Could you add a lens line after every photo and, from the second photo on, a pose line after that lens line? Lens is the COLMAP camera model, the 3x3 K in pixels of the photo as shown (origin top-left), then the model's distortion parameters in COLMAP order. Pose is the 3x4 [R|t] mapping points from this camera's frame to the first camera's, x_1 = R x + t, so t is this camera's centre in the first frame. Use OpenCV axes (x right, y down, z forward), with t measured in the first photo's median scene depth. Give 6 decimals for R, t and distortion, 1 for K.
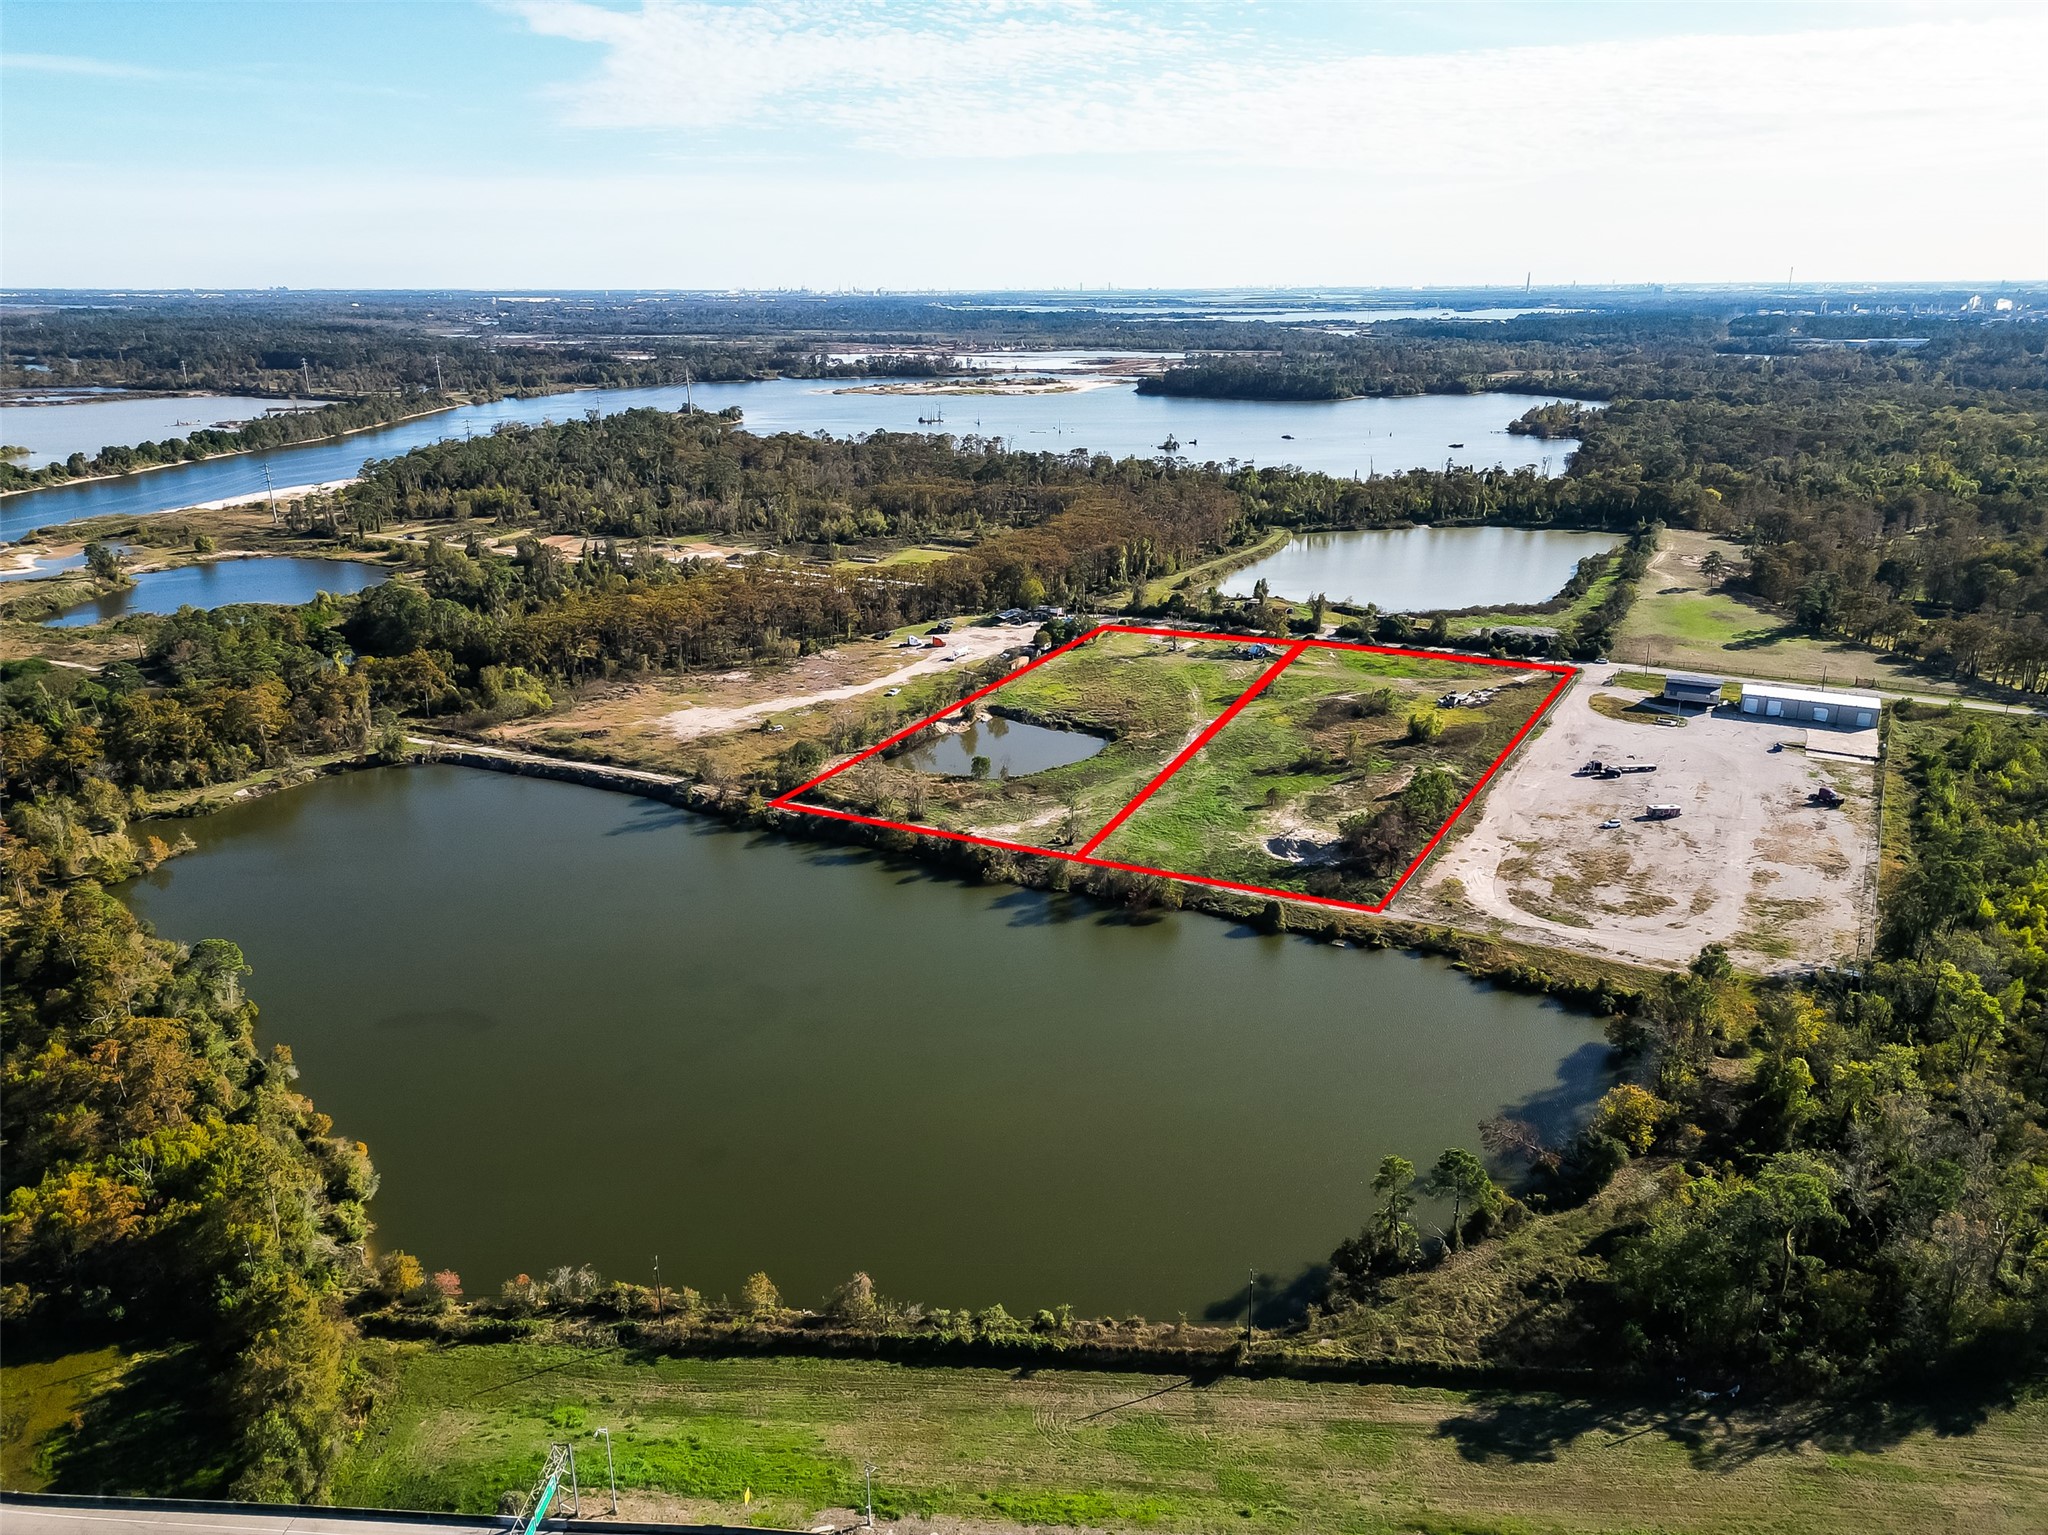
lens RADIAL K [[1420.2, 0, 1024.3], [0, 1420.2, 775.3], [0, 0, 1]] dist [0.072418, -0.061050]
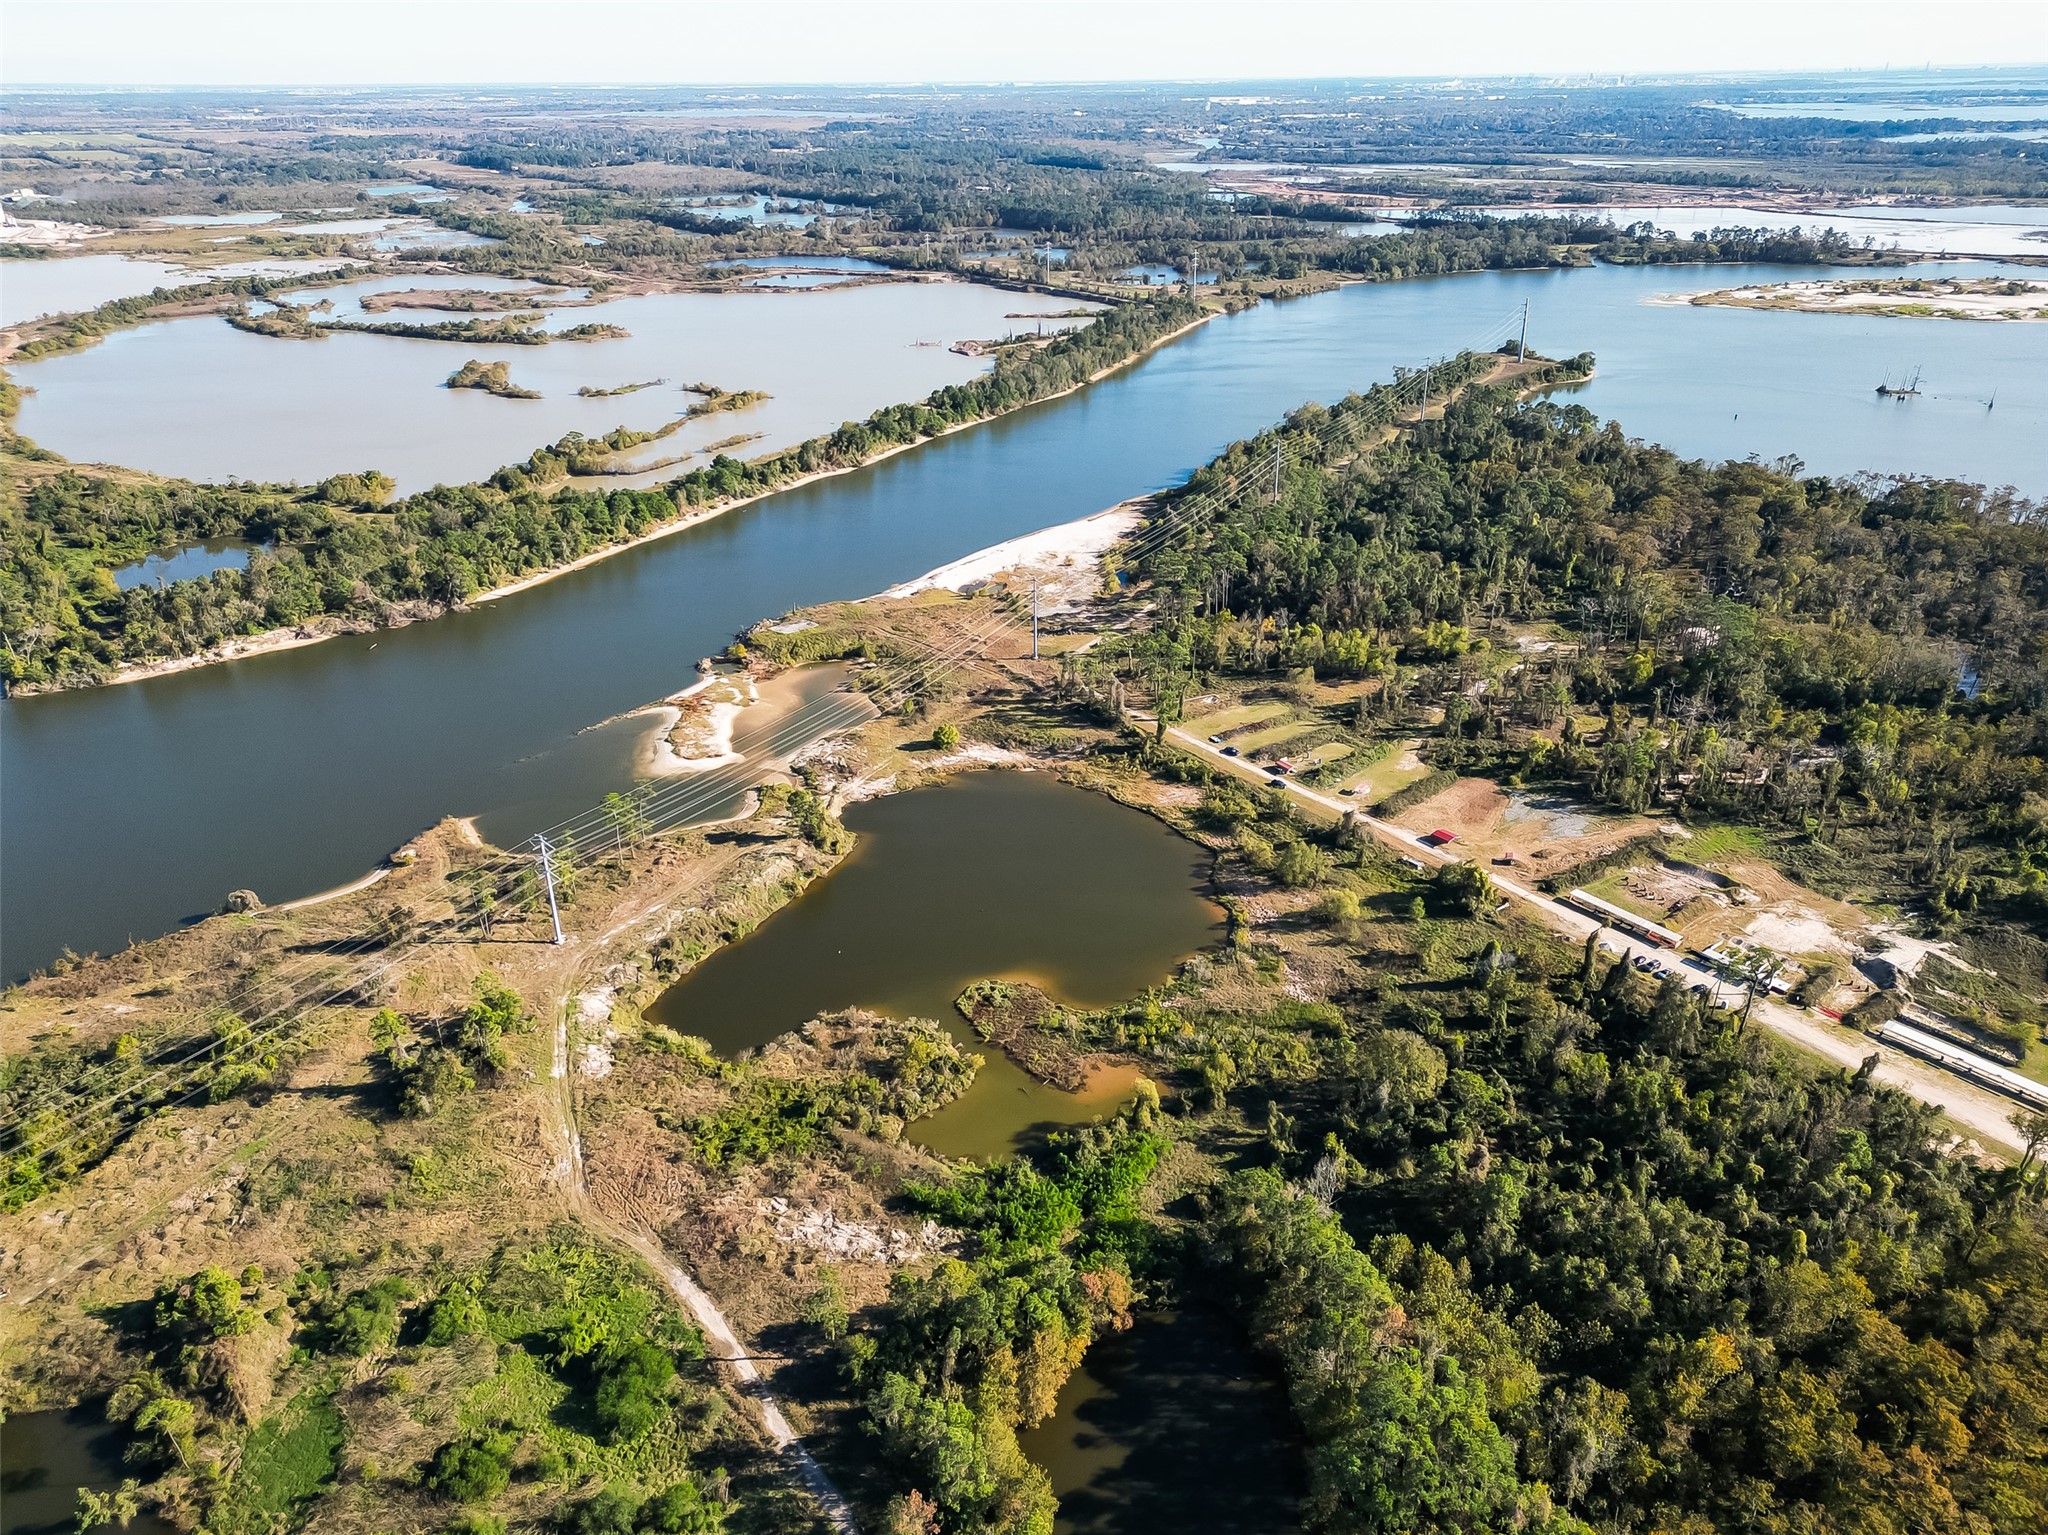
lens RADIAL K [[1390.0, 0, 1025.7], [0, 1390.0, 815.2], [0, 0, 1]] dist [0.072266, -0.062500]
pose [[0.904230, 0.193419, -0.380732, -0.121317], [-0.131279, 0.974277, 0.183165, -0.105543], [0.406366, -0.115641, 0.906363, 0.185332]]
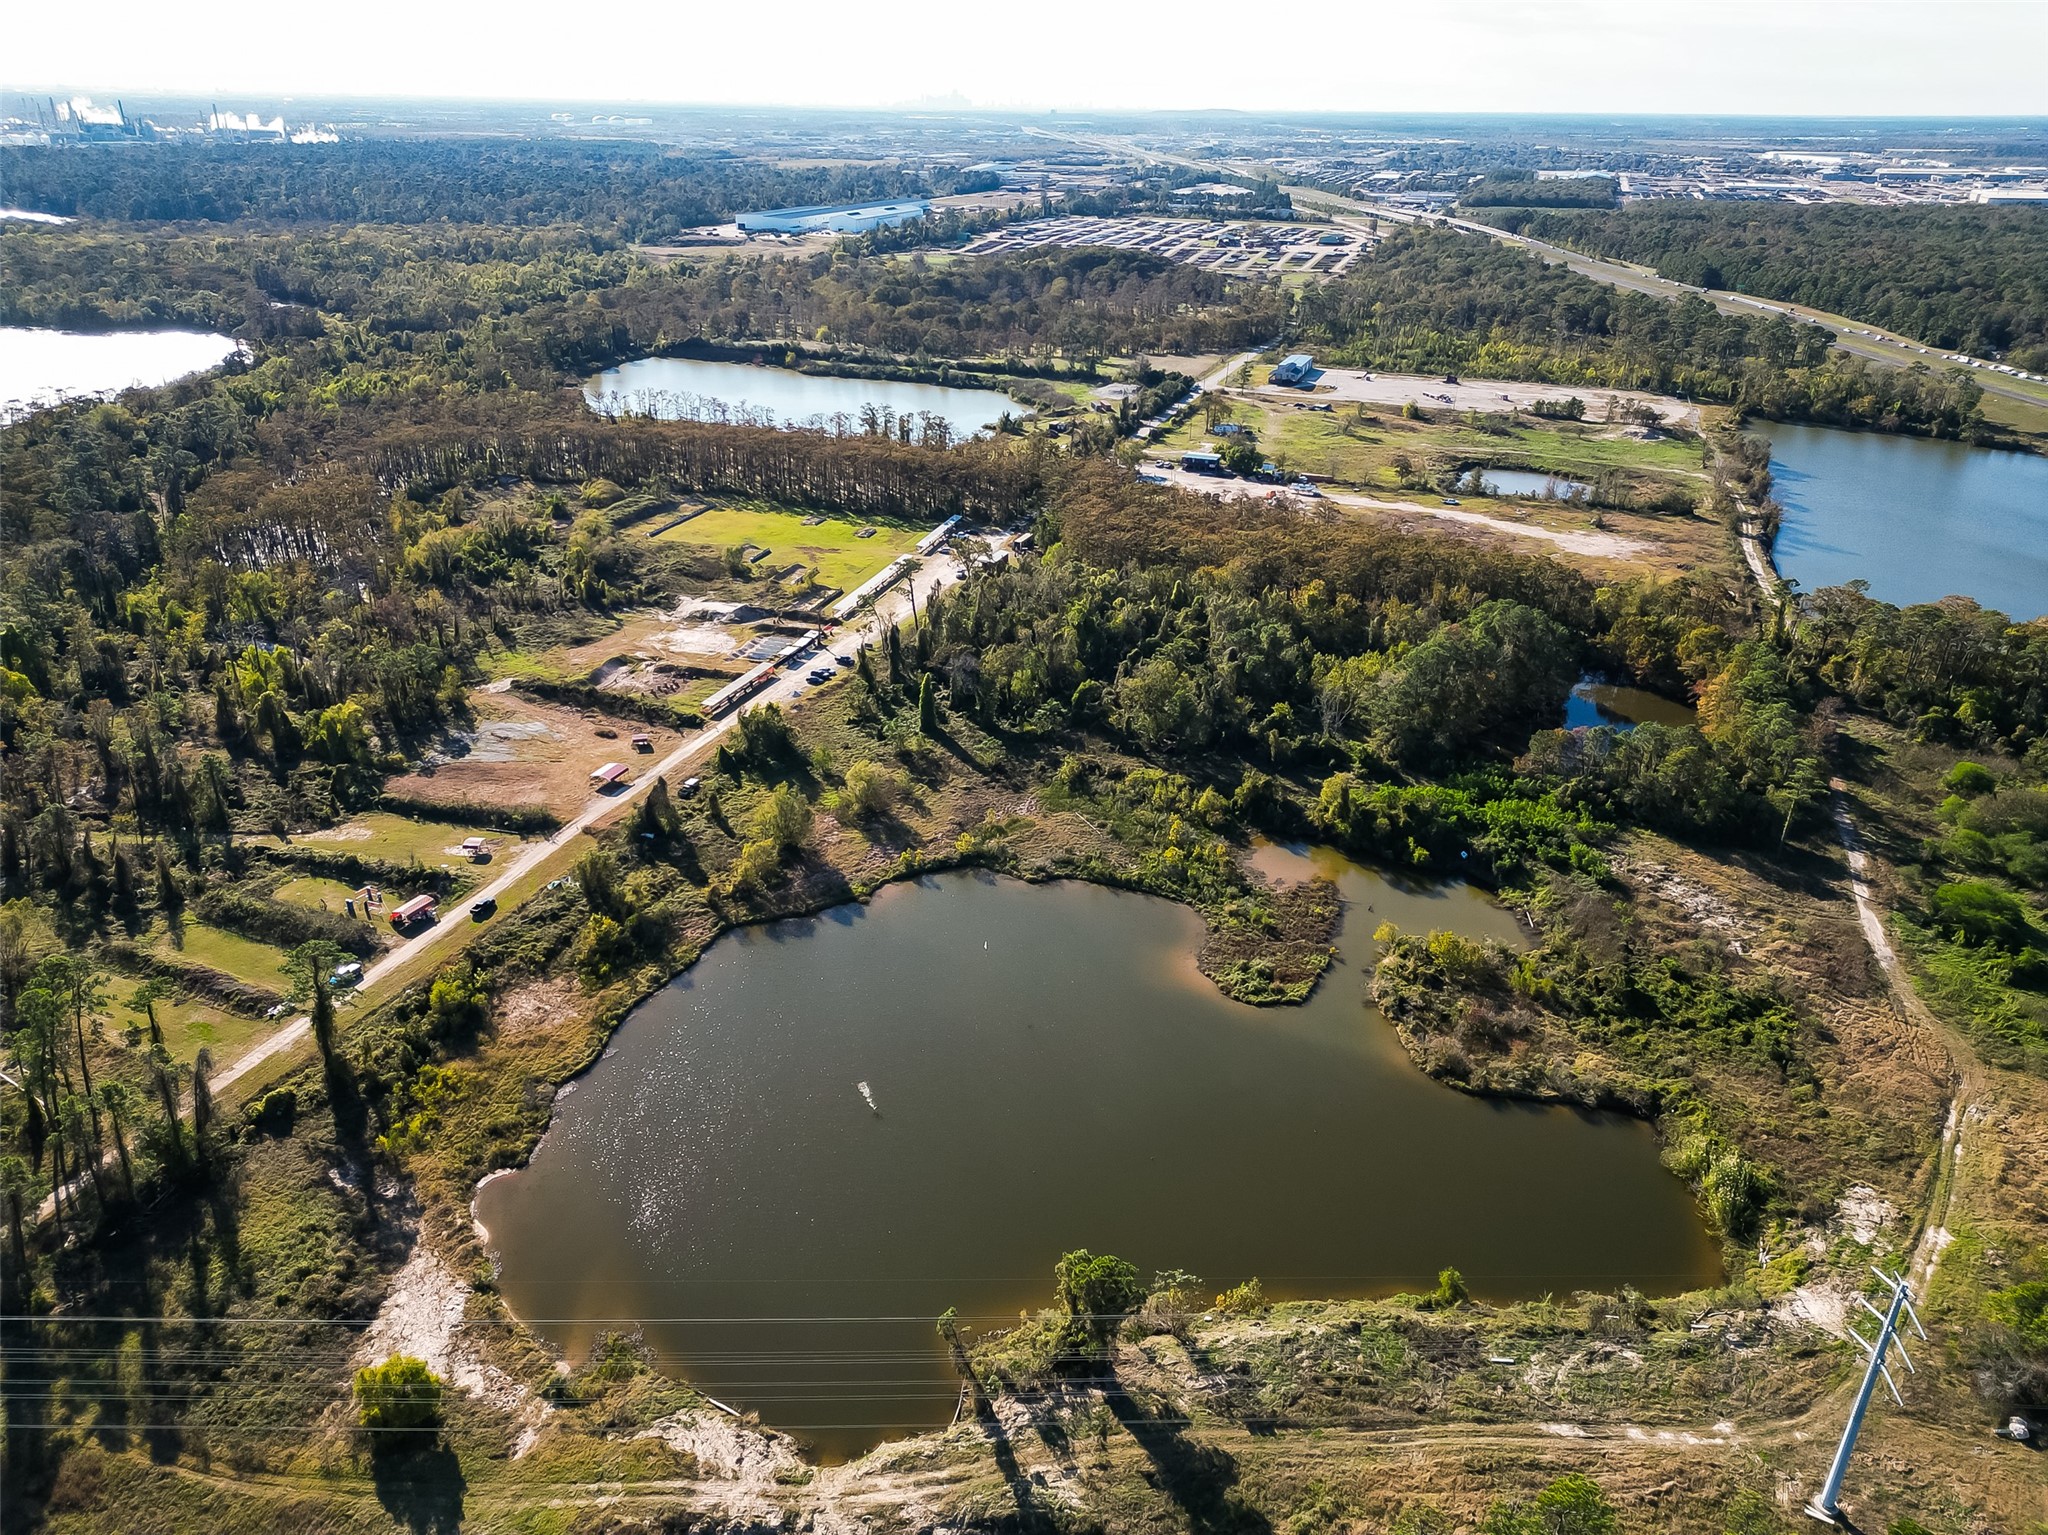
lens RADIAL K [[1420.2, 0, 1024.3], [0, 1420.2, 775.3], [0, 0, 1]] dist [0.072418, -0.061050]
pose [[-0.131730, -0.421501, 0.897209, -0.315509], [0.309852, 0.842236, 0.441169, -0.131255], [-0.941615, 0.336117, 0.019655, 0.374953]]
